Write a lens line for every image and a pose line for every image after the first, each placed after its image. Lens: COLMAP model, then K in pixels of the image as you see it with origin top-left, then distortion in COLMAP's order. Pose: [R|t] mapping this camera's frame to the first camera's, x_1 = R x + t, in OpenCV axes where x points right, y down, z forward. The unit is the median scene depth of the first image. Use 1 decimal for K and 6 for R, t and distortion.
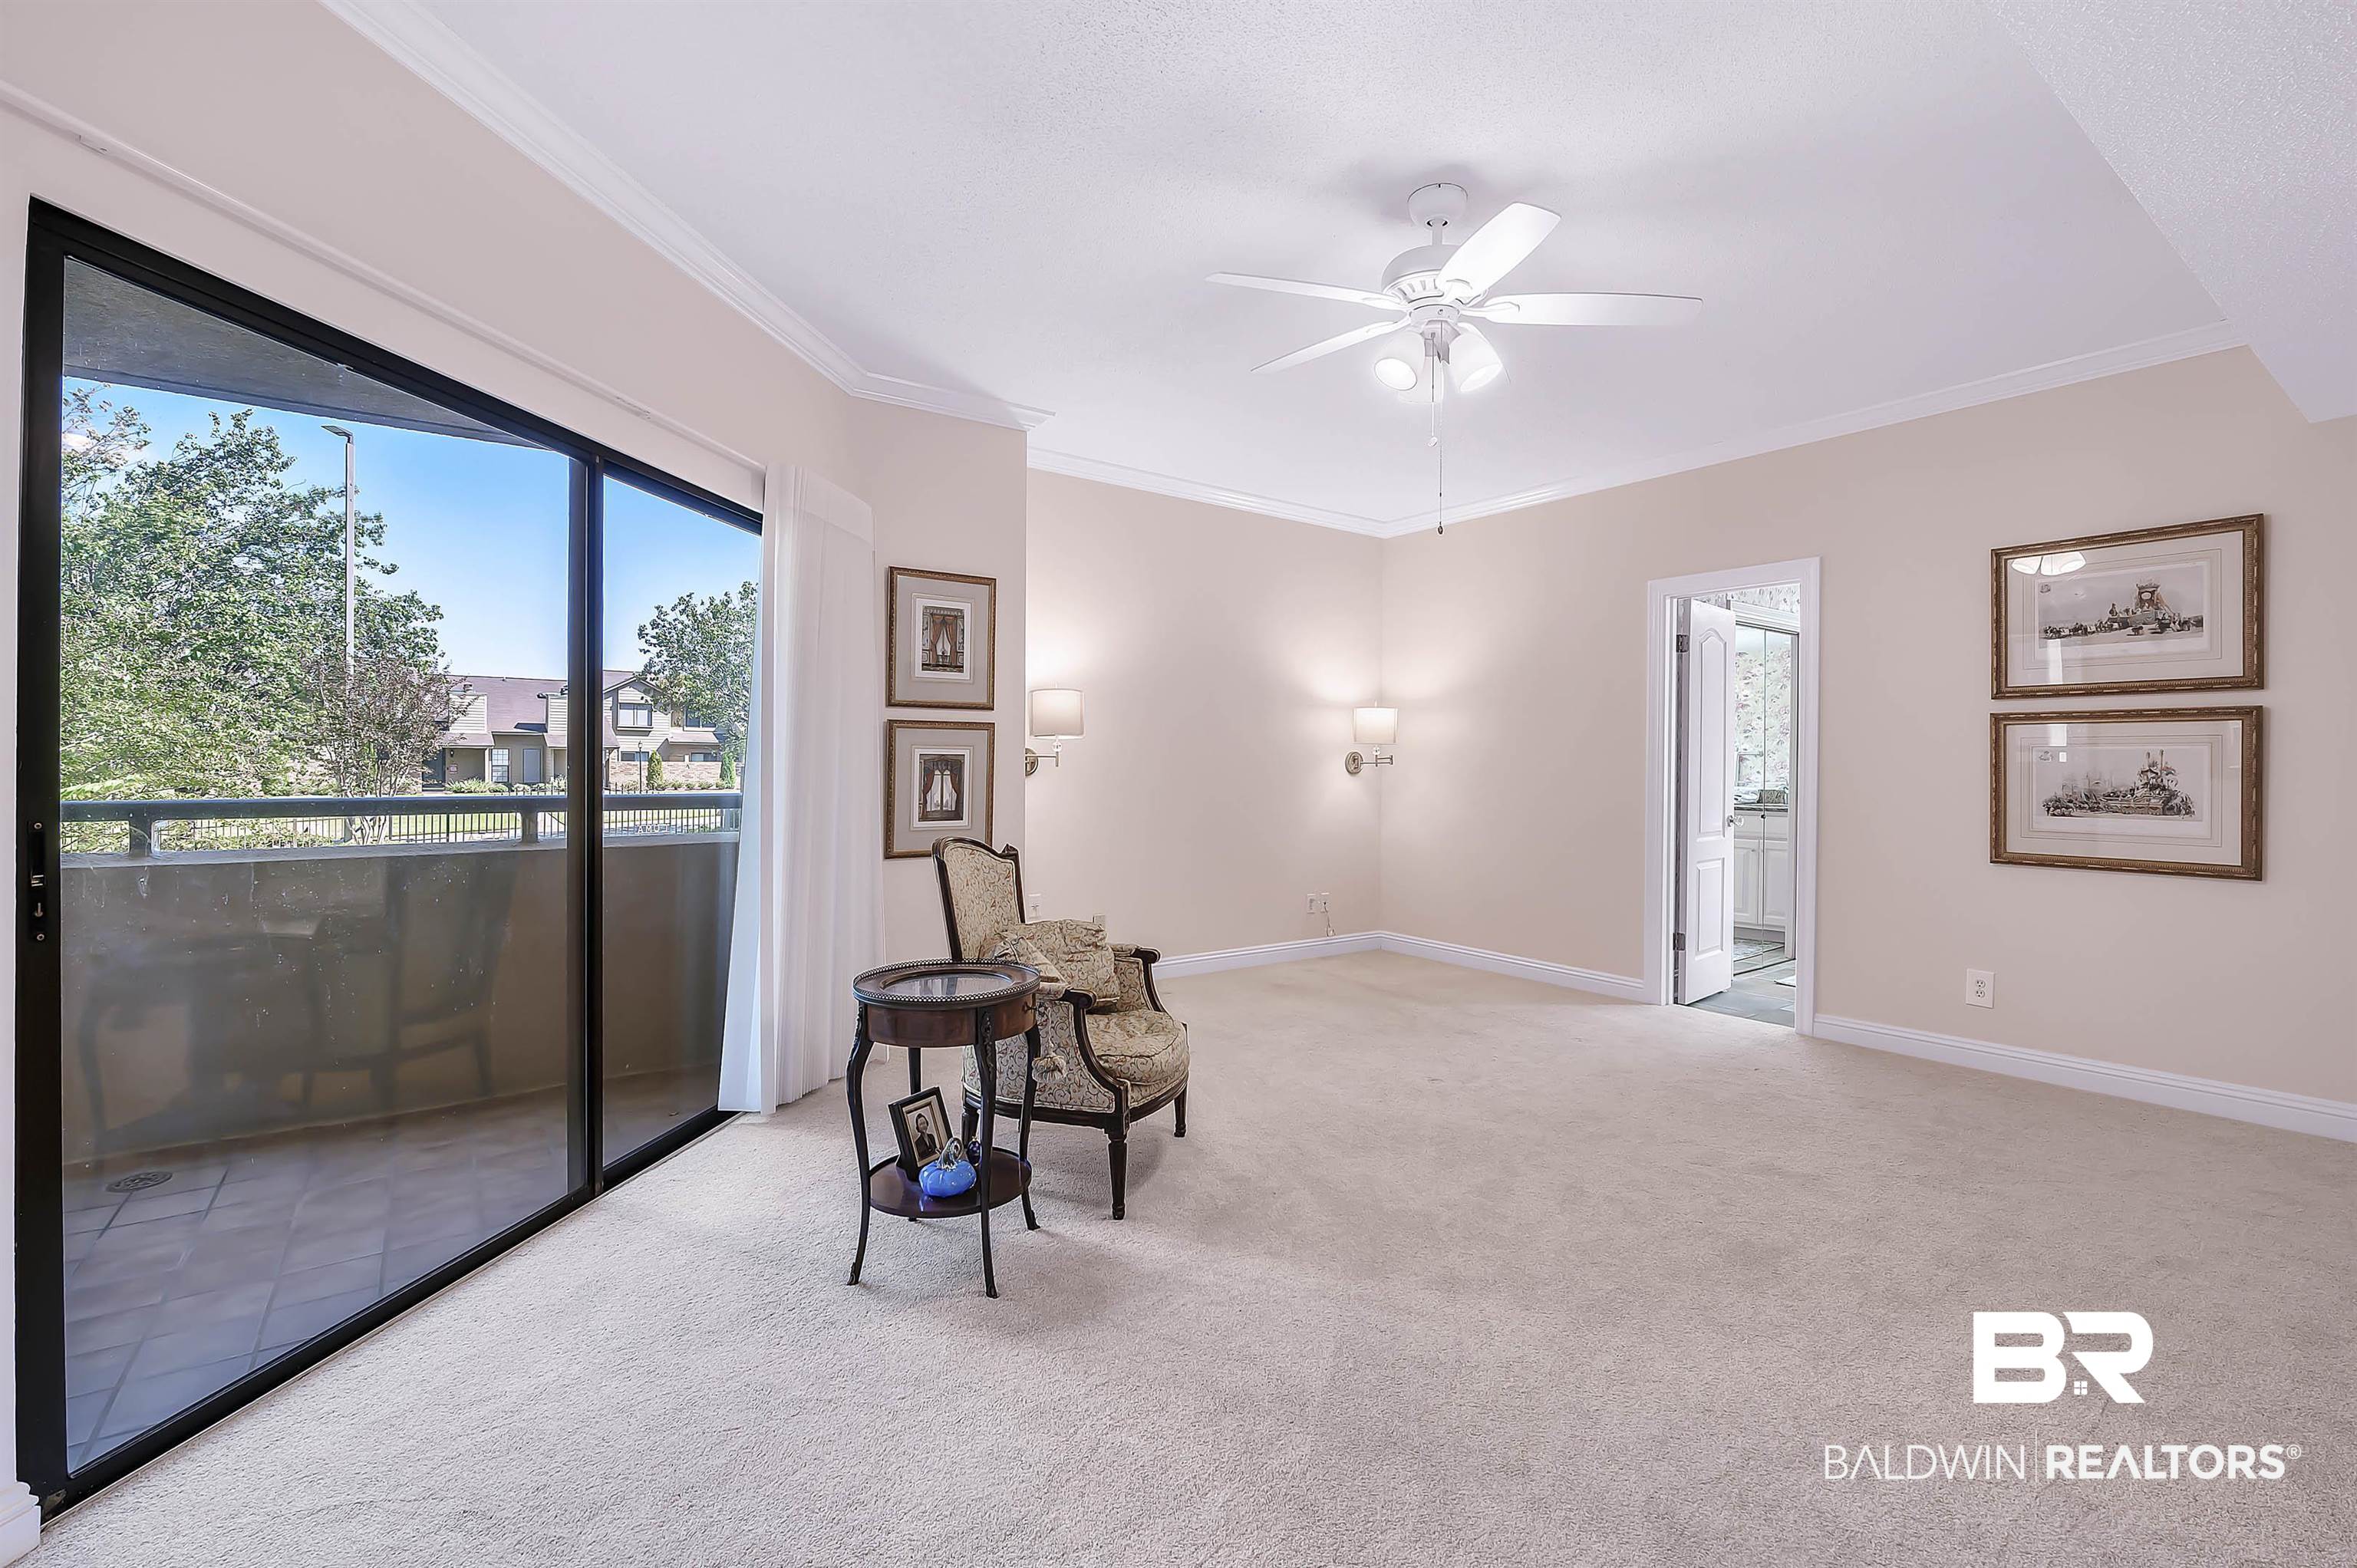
lens RADIAL K [[1012.3, 0, 1176.8], [0, 1012.3, 773.7], [0, 0, 1]] dist [0.000407, -0.003842]
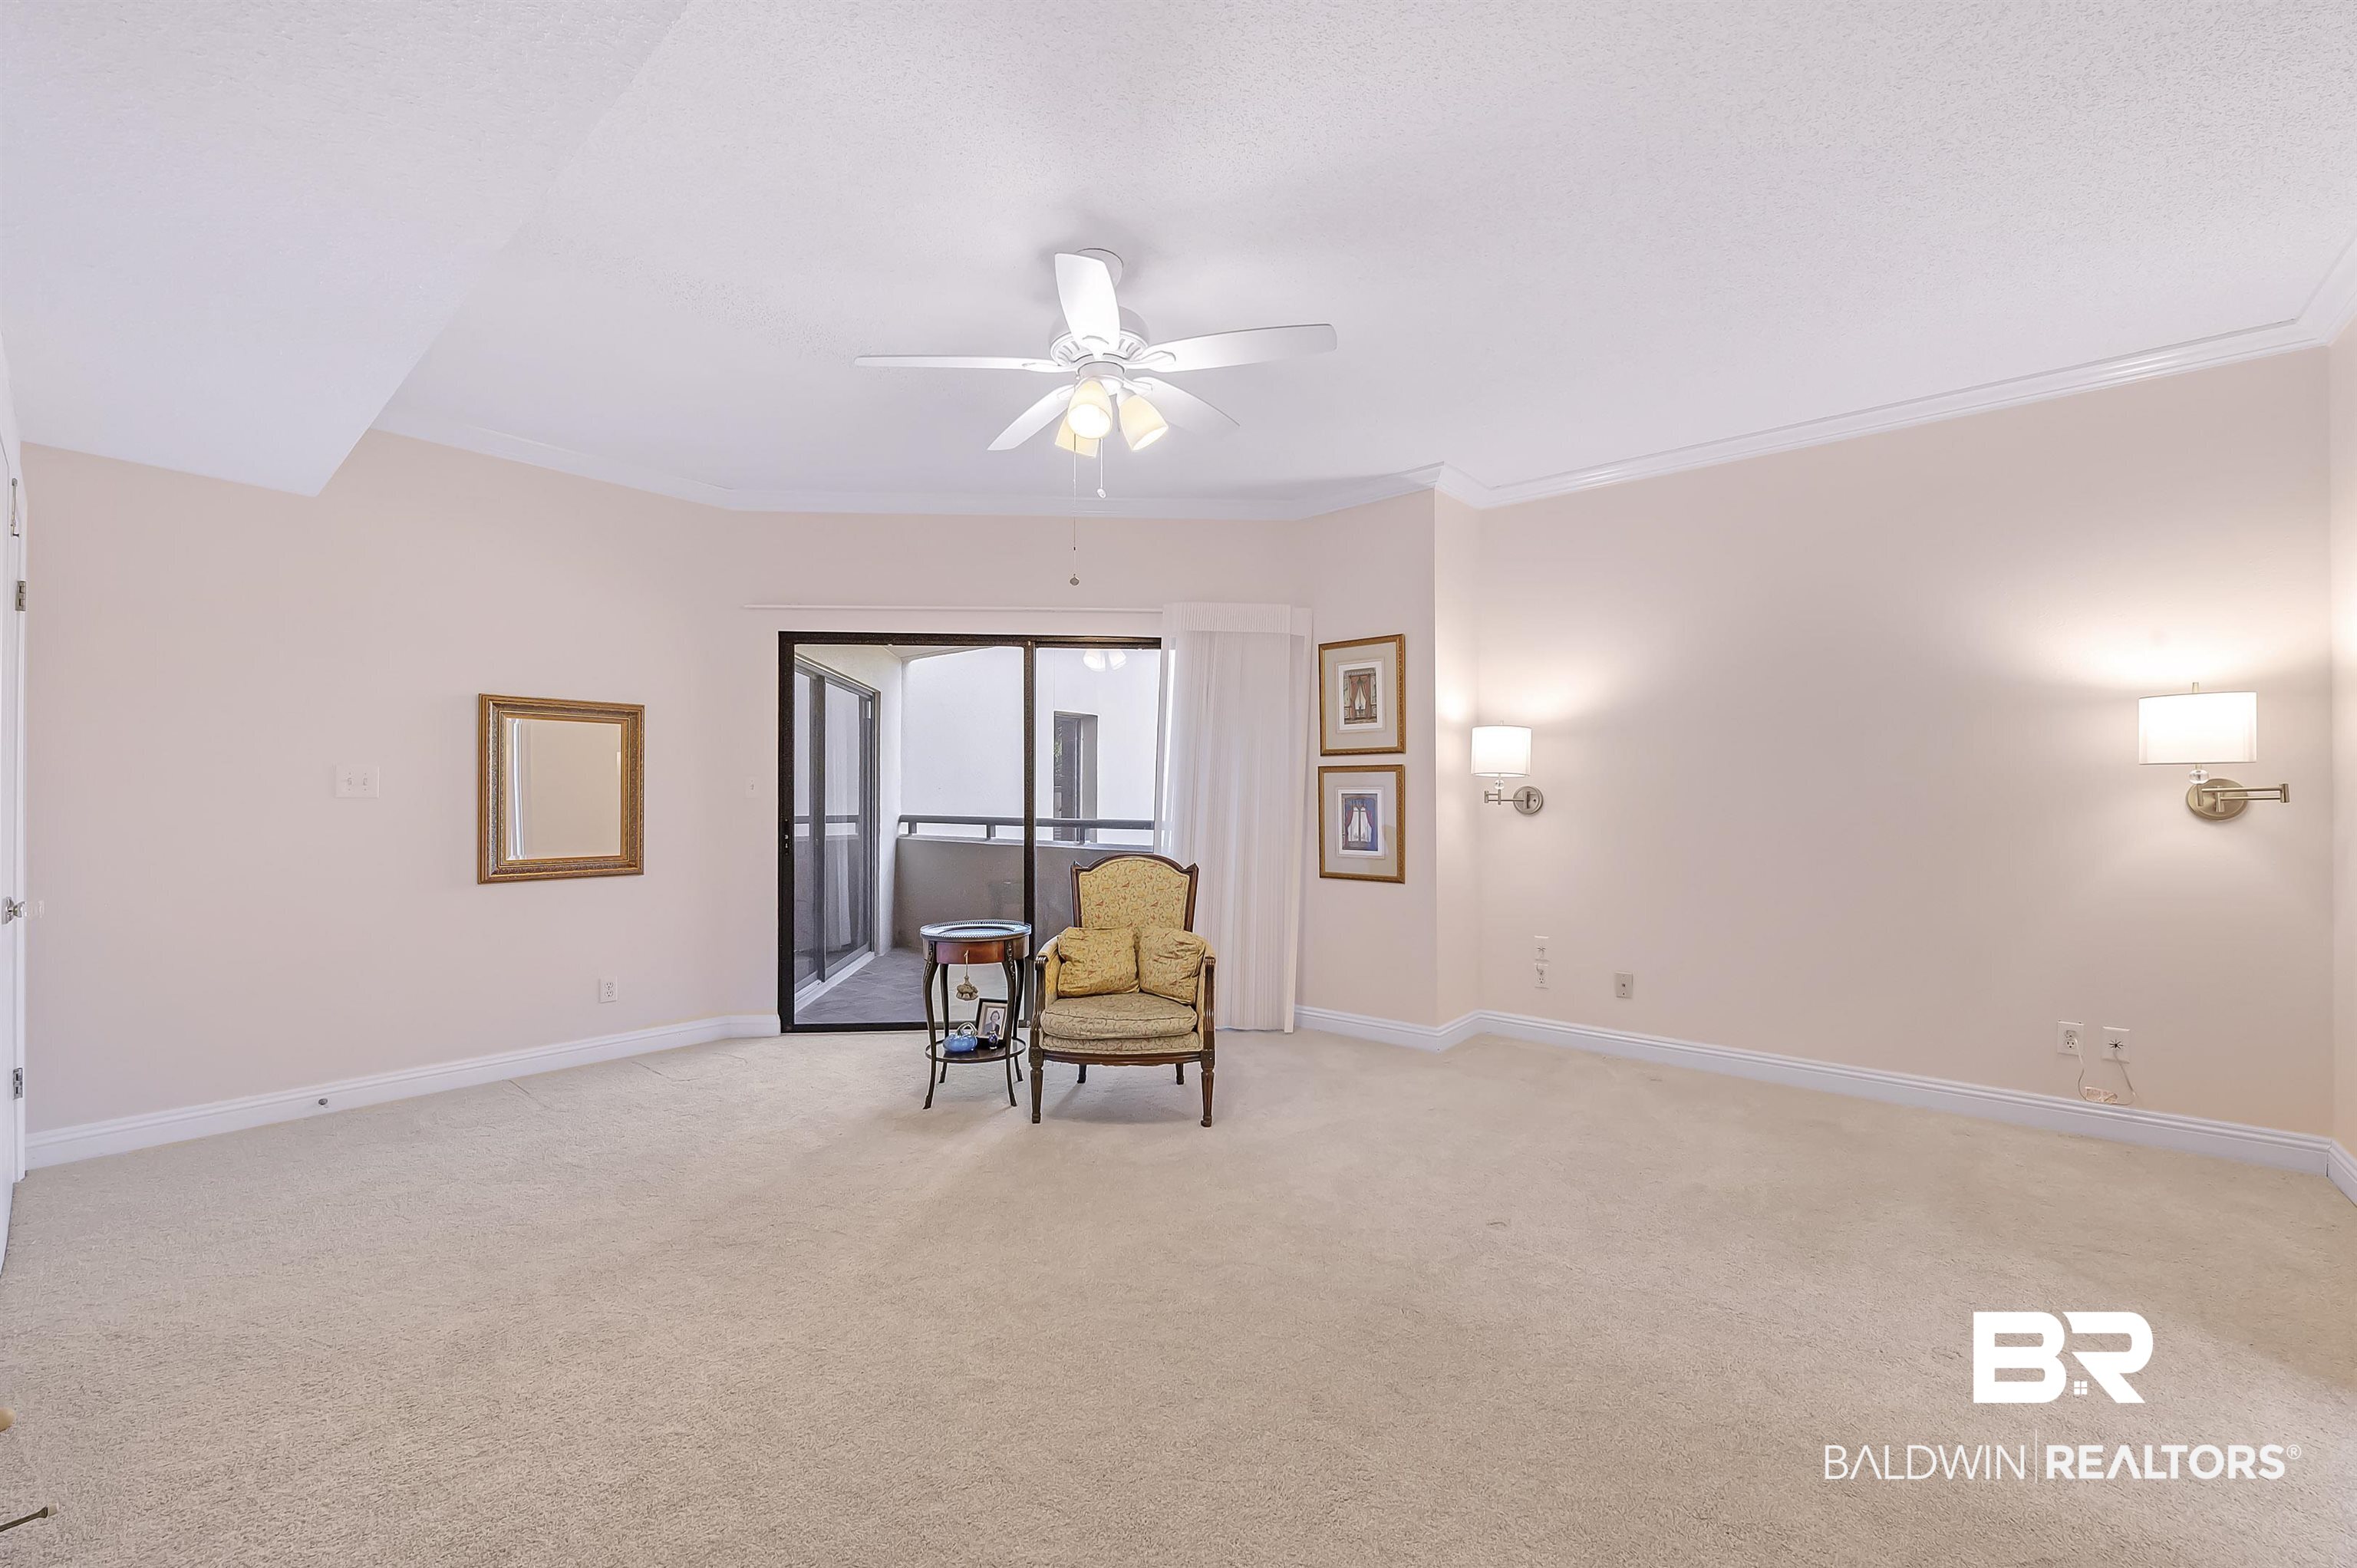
lens RADIAL K [[939.9, 0, 1173.5], [0, 939.9, 796.9], [0, 0, 1]] dist [-0.001881, -0.000291]
pose [[0.235756, -0.008030, -0.971779, 0.854624], [-0.008497, 0.999911, -0.010324, -0.002249], [0.971775, 0.010691, 0.235667, 0.584052]]
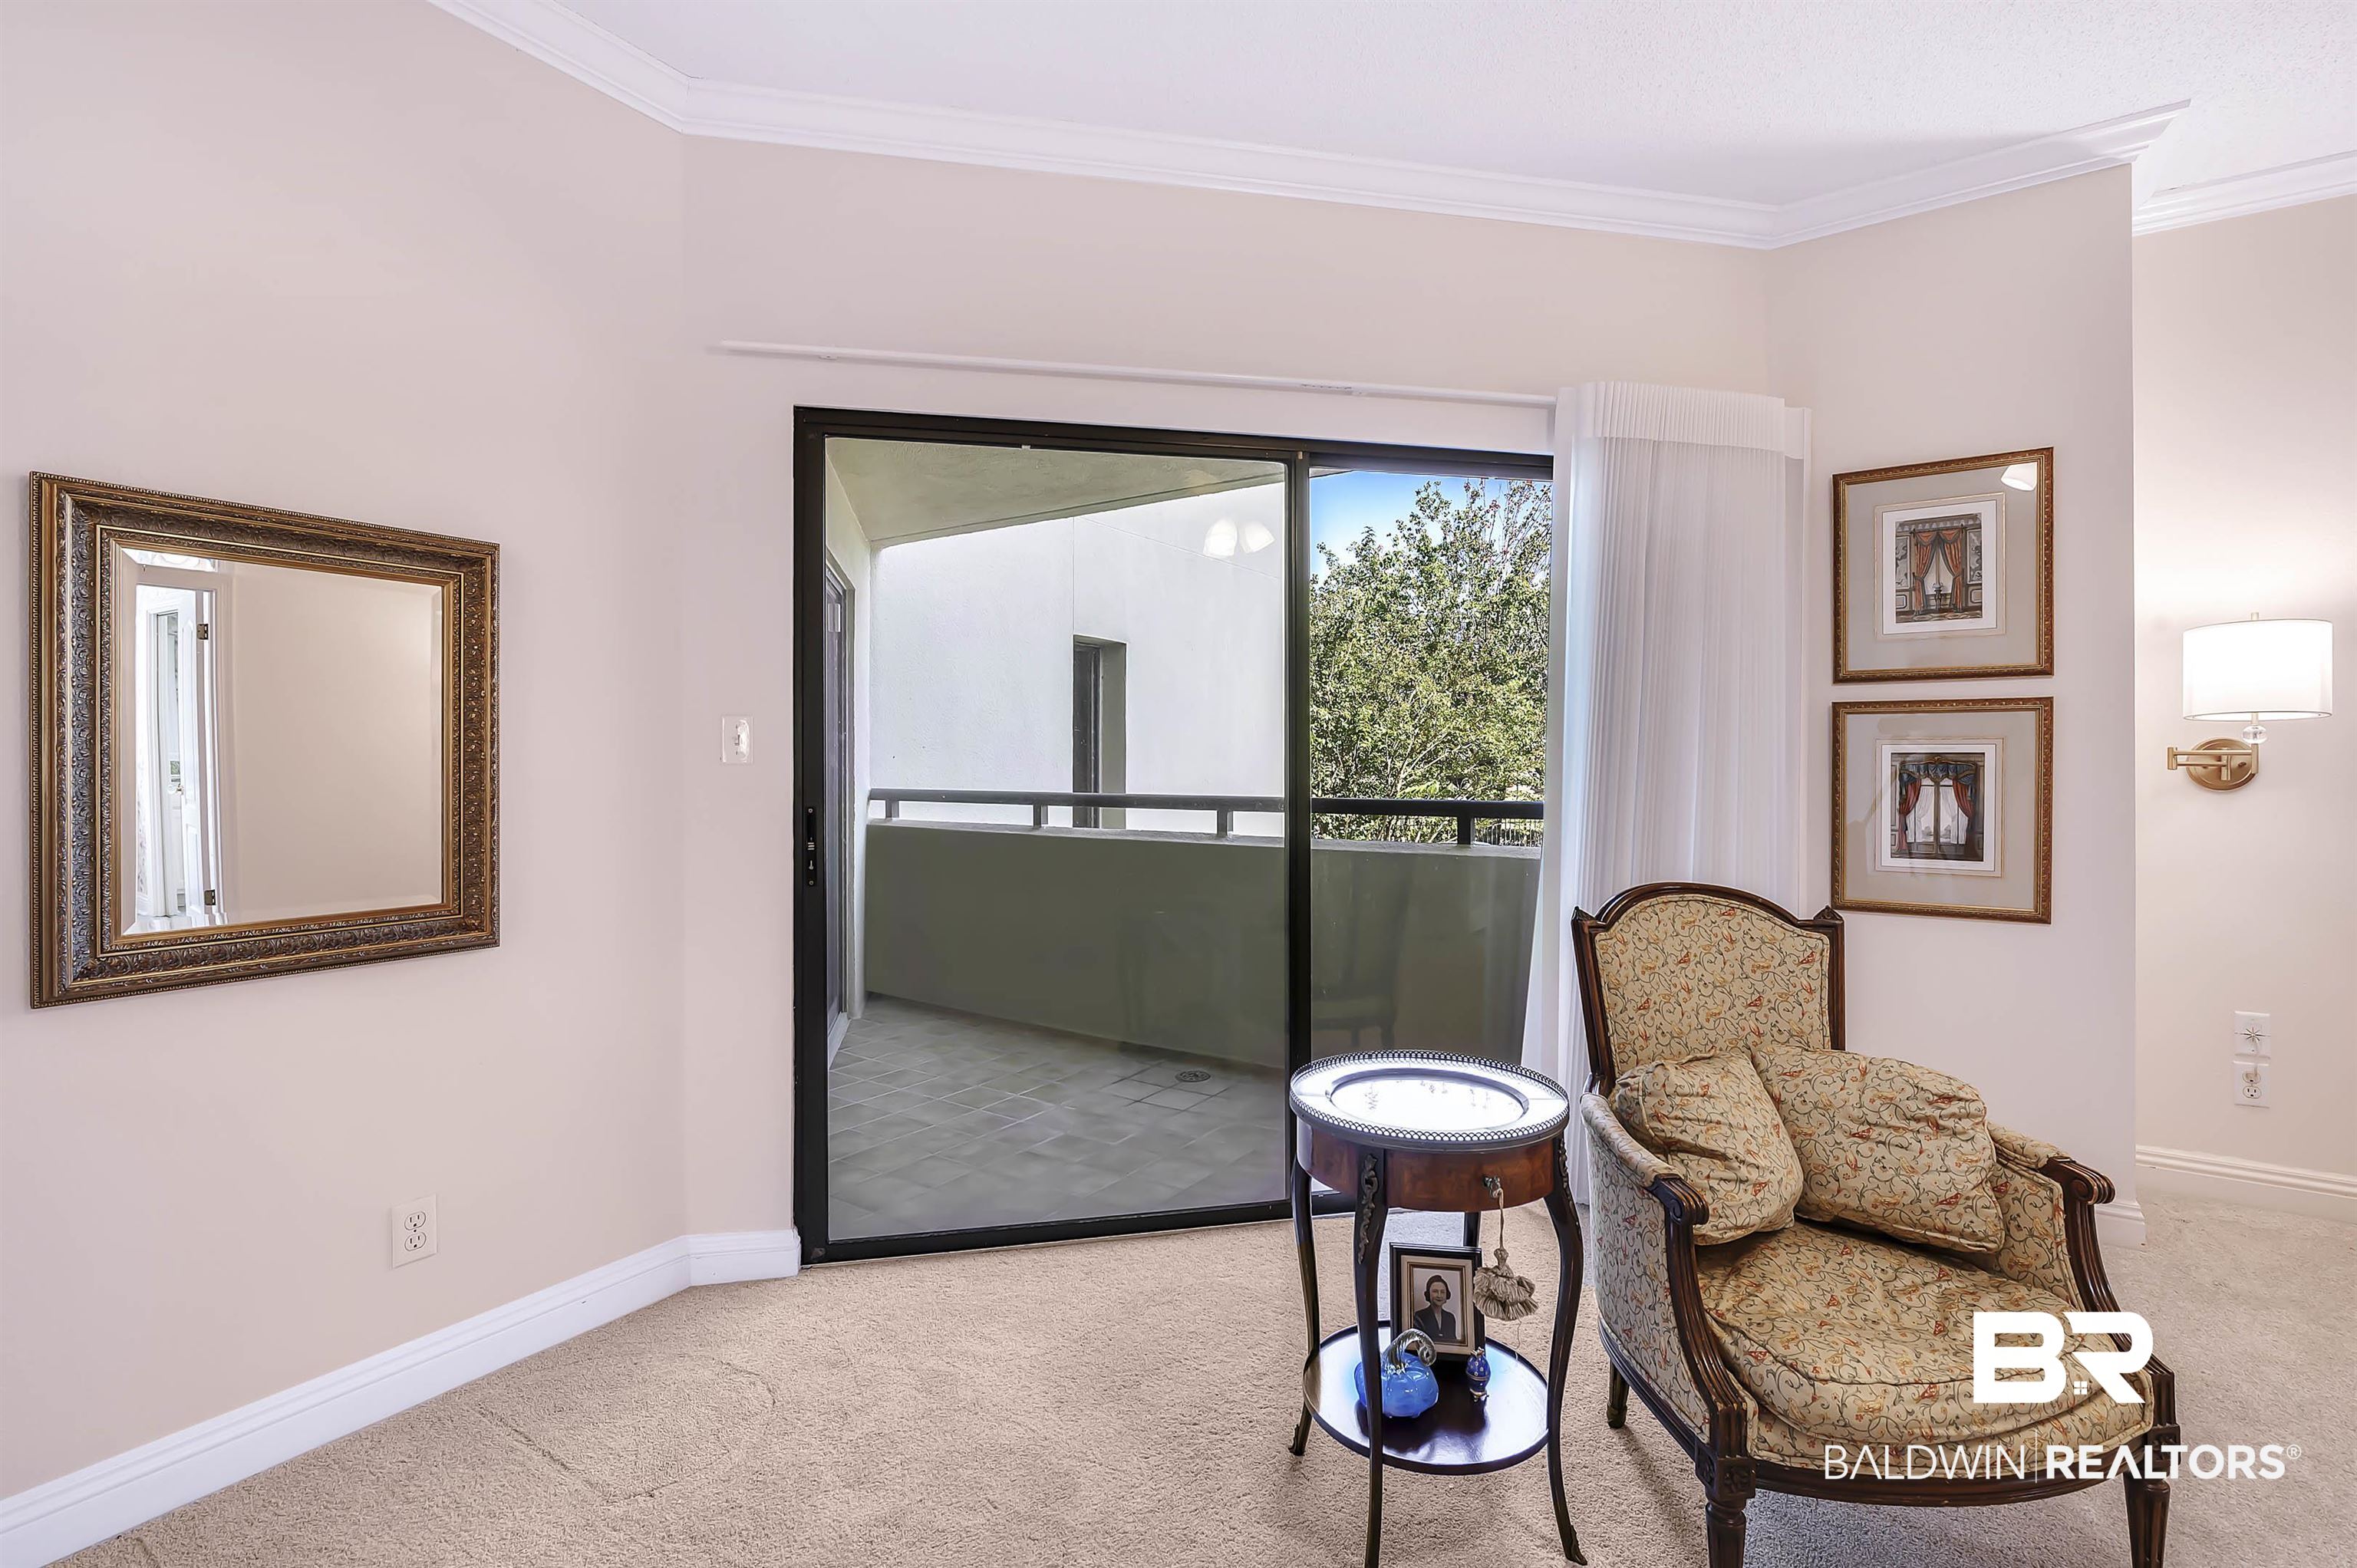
lens RADIAL K [[1049.2, 0, 1173.8], [0, 1049.2, 766.8], [0, 0, 1]] dist [-0.004810, -0.000704]
pose [[0.354745, -0.003896, -0.934955, 0.224455], [-0.004977, 0.999969, -0.006055, -0.004705], [0.934950, 0.006801, 0.354714, 0.363275]]
